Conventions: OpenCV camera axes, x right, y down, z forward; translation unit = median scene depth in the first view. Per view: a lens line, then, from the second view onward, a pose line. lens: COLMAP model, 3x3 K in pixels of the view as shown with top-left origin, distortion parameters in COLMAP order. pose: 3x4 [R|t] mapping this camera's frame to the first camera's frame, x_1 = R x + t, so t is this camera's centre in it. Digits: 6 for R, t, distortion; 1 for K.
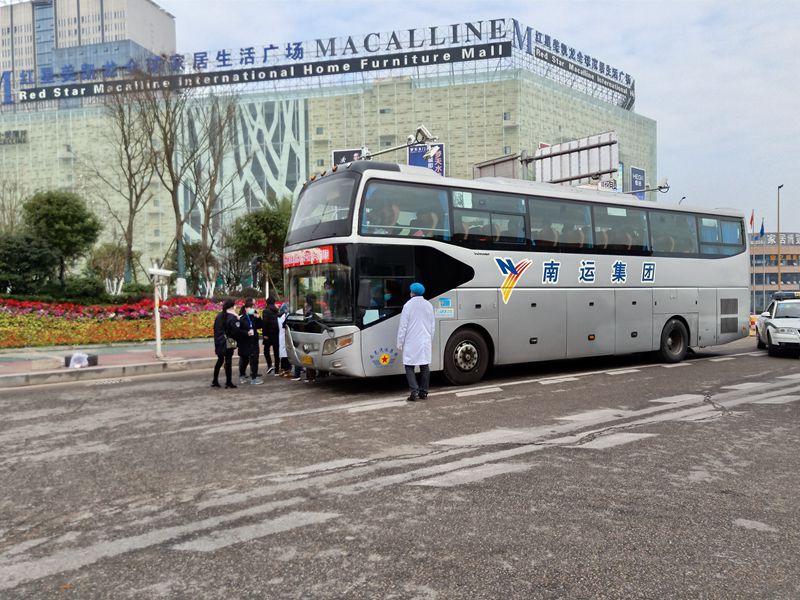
lens RADIAL K [[574.9, 0, 403.7], [0, 574.9, 300.4], [0, 0, 1]] dist [0.013090, -0.020899]
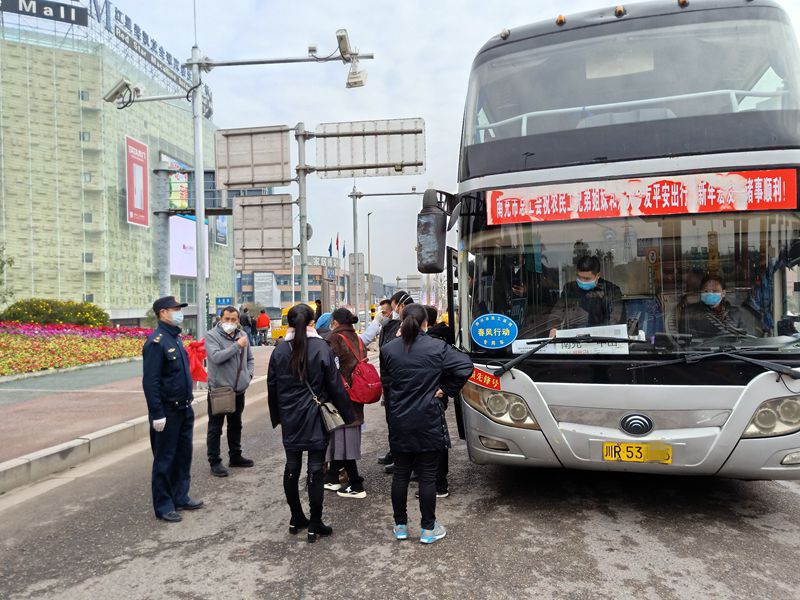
lens RADIAL K [[574.9, 0, 396.1], [0, 574.9, 300.2], [0, 0, 1]] dist [0.013090, -0.020899]
pose [[0.723978, -0.004101, 0.689811, -0.066804], [0.023516, 0.999548, -0.018739, -0.000075], [-0.689422, 0.029789, 0.723747, 0.097289]]
